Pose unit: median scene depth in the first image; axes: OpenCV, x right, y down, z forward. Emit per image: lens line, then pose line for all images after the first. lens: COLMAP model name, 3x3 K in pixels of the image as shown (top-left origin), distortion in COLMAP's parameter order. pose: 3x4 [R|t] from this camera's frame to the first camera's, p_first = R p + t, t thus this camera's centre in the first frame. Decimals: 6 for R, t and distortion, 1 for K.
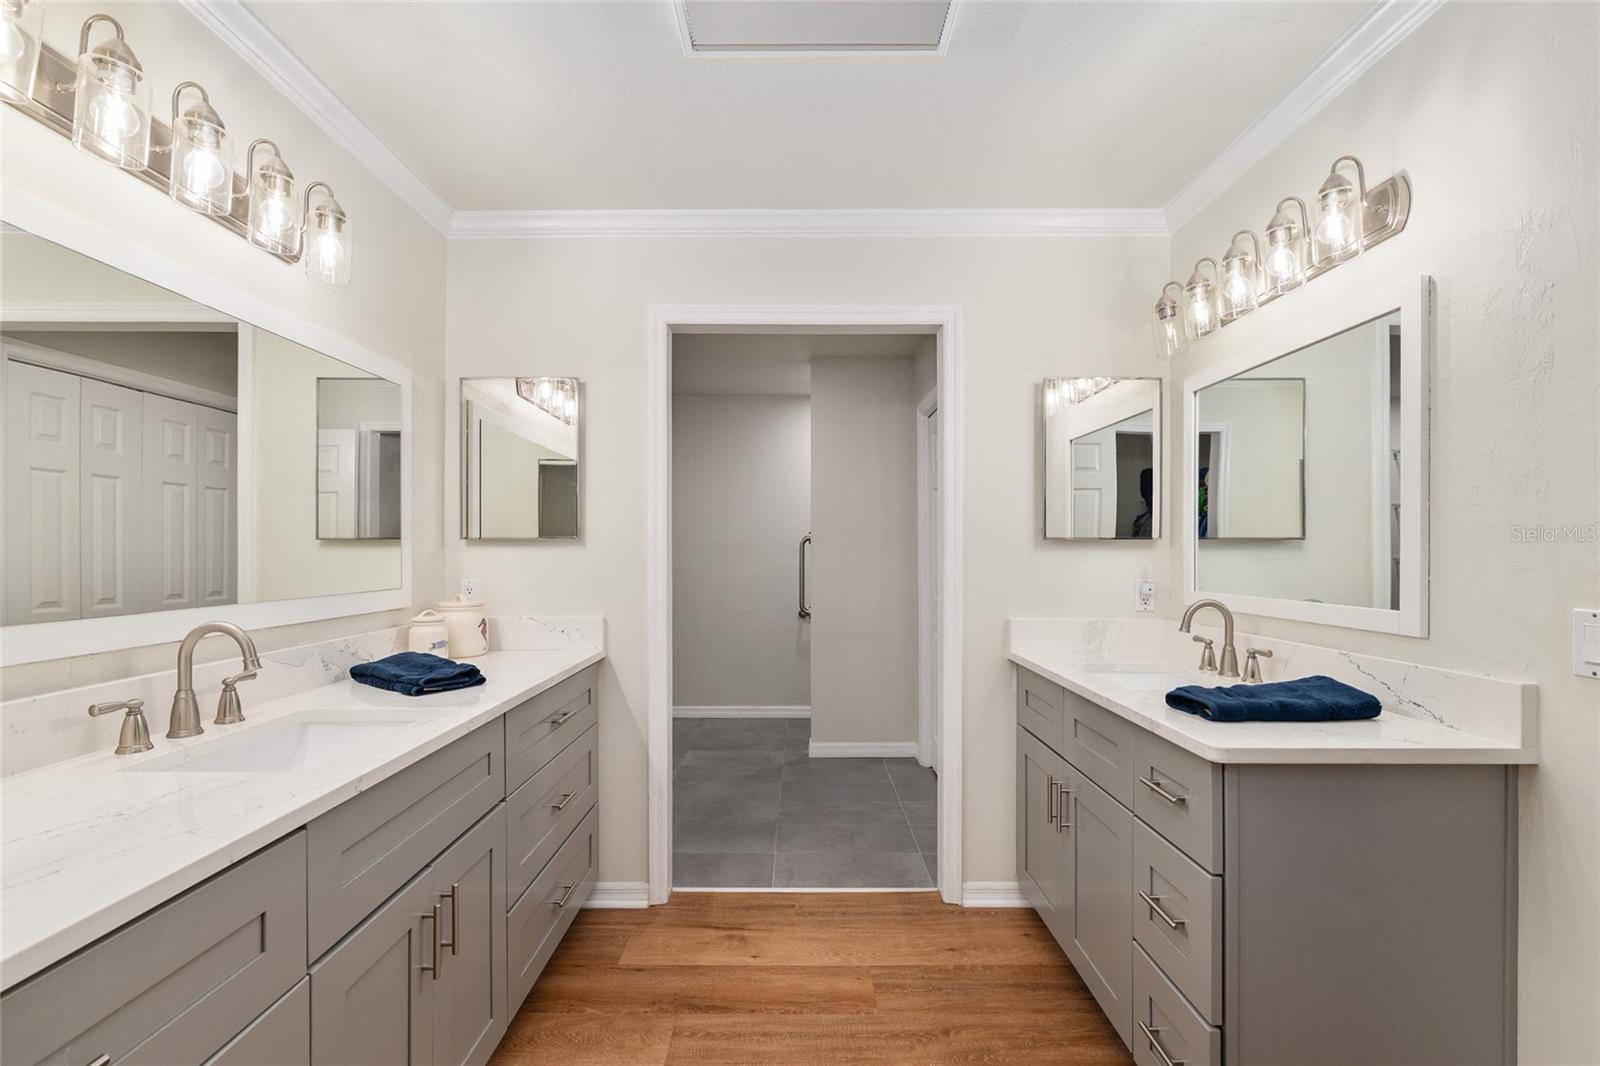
lens RADIAL K [[703.6, 0, 791.8], [0, 703.6, 552.5], [0, 0, 1]] dist [0.000341, -0.000110]
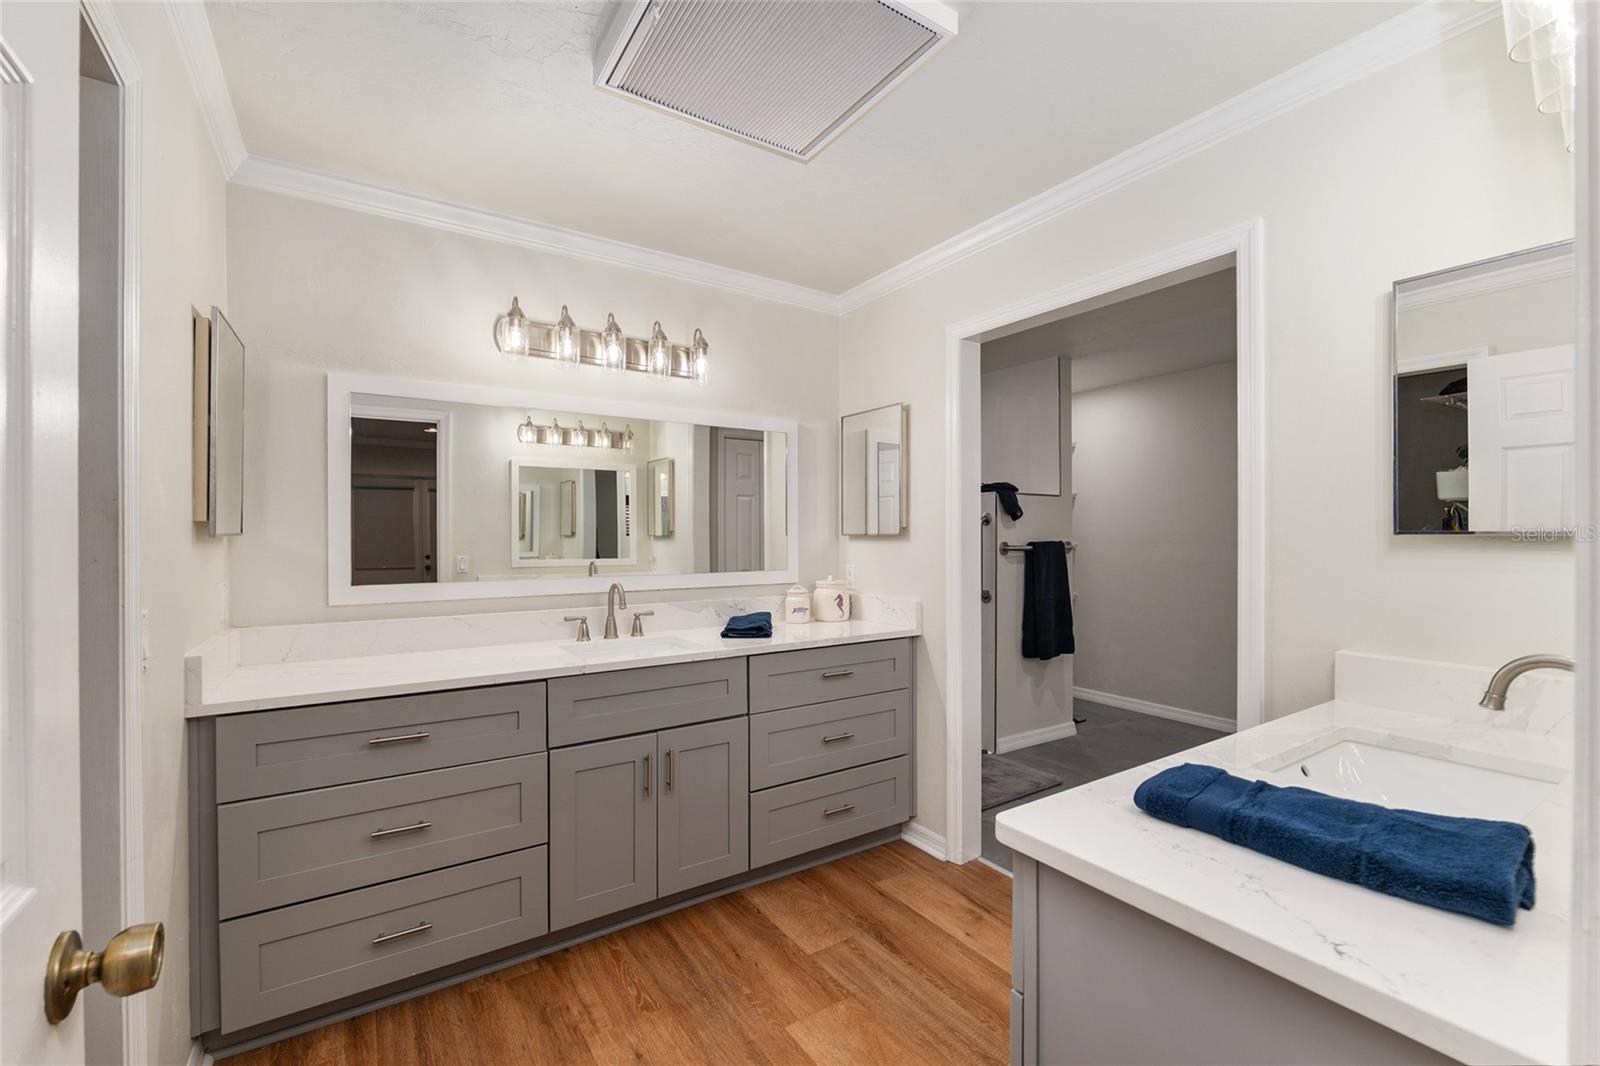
lens RADIAL K [[671.9, 0, 800.0], [0, 671.9, 533.0], [0, 0, 1]] dist [-0.001018, -0.000128]
pose [[0.557915, -0.002186, -0.829895, 0.617987], [-0.000960, 0.999994, -0.003280, -0.020870], [0.829898, 0.002627, 0.557909, 0.222453]]
